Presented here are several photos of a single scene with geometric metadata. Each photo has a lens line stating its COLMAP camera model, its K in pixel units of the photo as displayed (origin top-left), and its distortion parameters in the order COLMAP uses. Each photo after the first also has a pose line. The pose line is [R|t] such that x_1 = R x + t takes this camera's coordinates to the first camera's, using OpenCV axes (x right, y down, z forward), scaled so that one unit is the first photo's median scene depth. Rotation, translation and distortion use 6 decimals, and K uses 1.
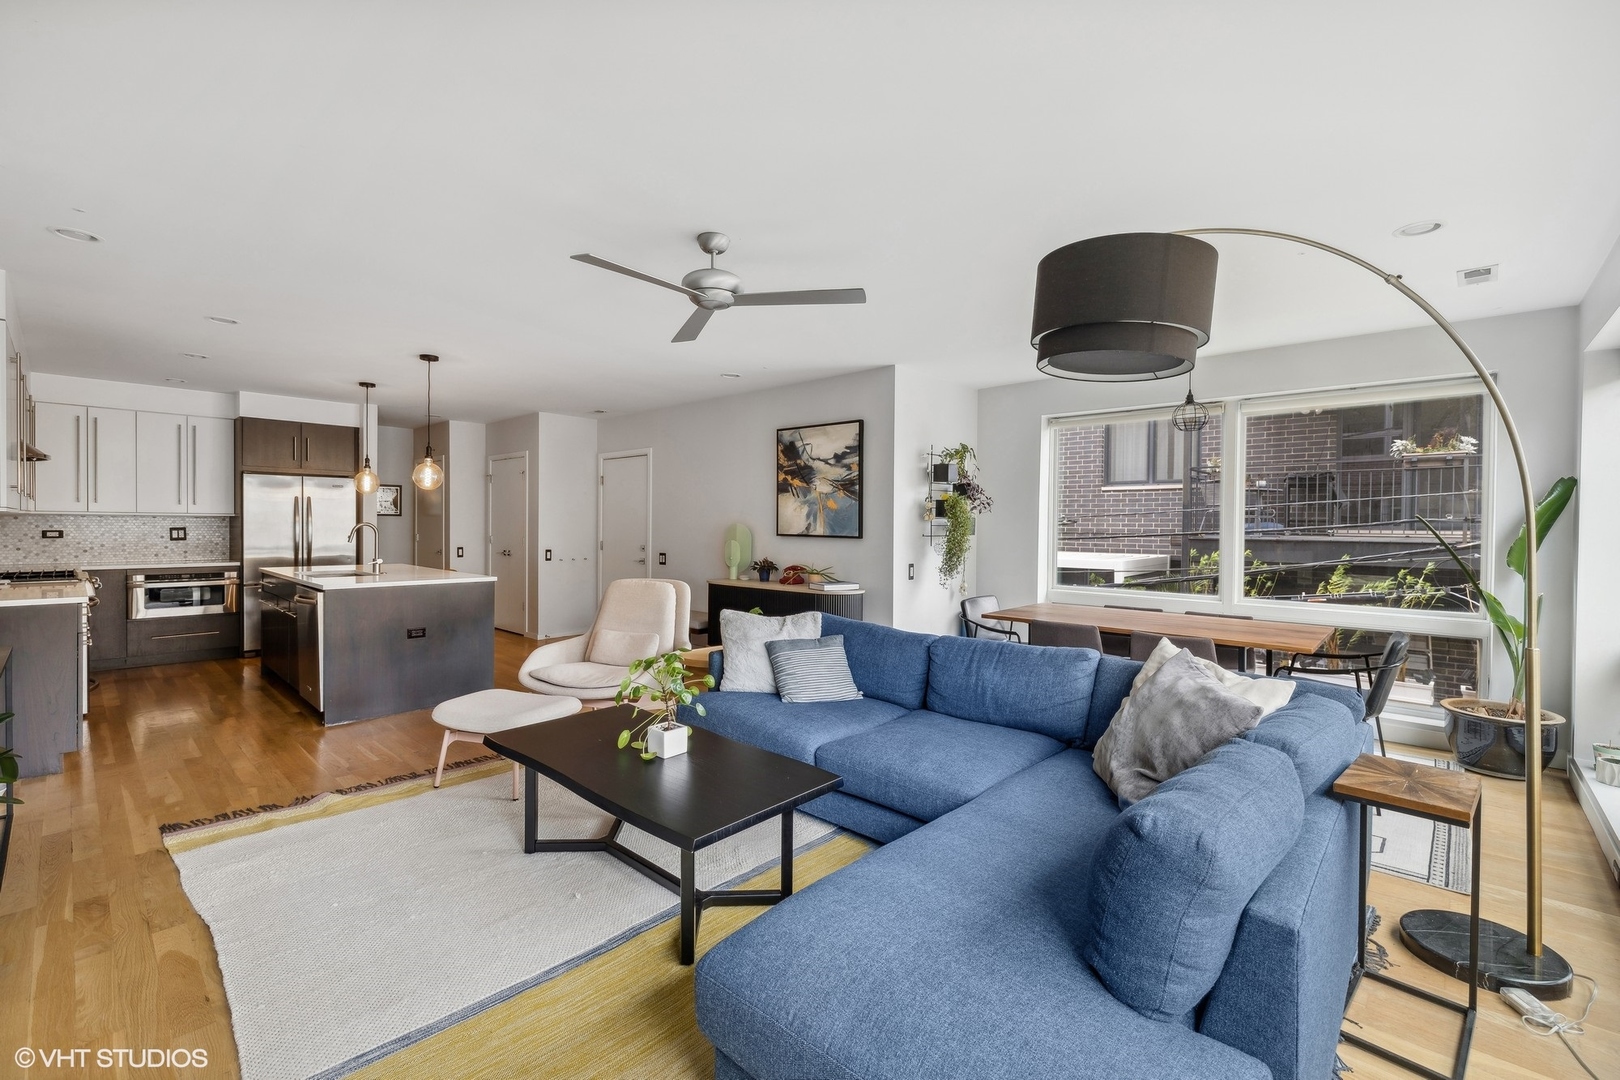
lens RADIAL K [[687.8, 0, 810.2], [0, 687.8, 525.8], [0, 0, 1]] dist [0.000671, 0.000008]
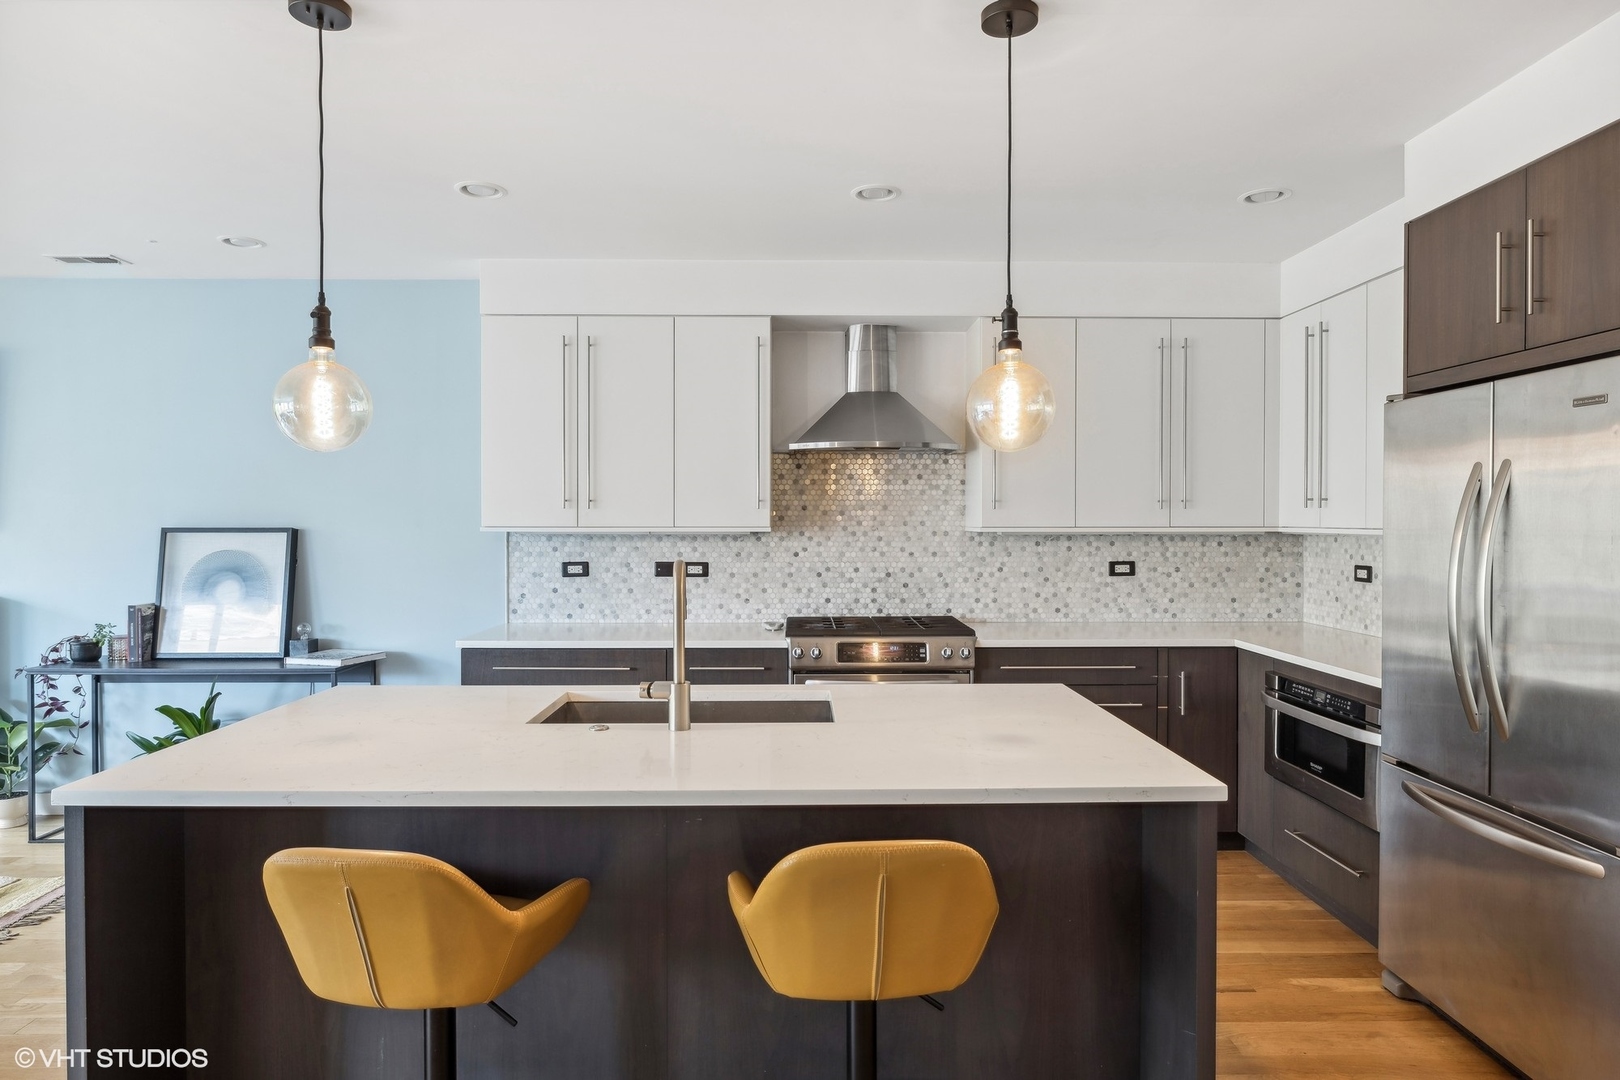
lens RADIAL K [[946.5, 0, 810.0], [0, 946.5, 540.0], [0, 0, 1]] dist [-0.001852, -0.000271]
pose [[-0.722398, 0.003248, -0.691470, -0.327737], [-0.009741, 0.999842, 0.014874, -0.016343], [0.691409, 0.017480, -0.722252, 1.116450]]
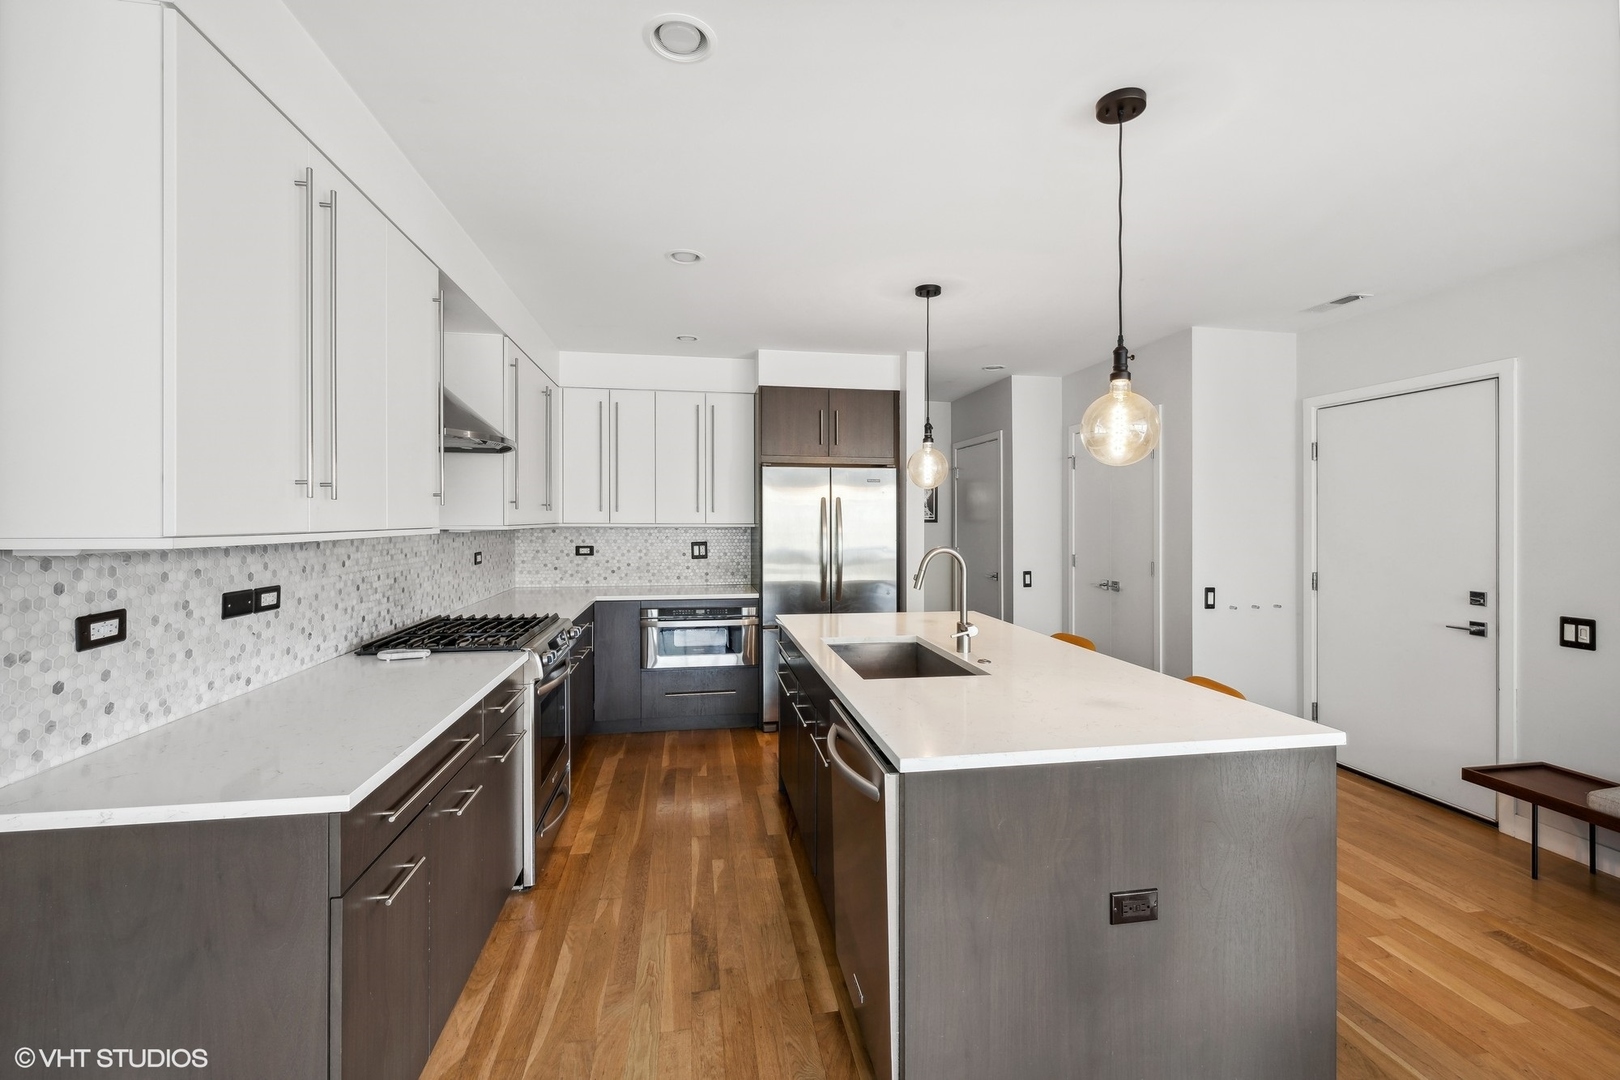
lens RADIAL K [[687.8, 0, 810.2], [0, 687.8, 525.8], [0, 0, 1]] dist [0.000671, 0.000008]
pose [[0.794937, -0.001304, -0.606690, -0.360415], [0.002948, 0.999994, 0.001712, -0.016596], [0.606684, -0.003150, 0.794937, 0.471956]]
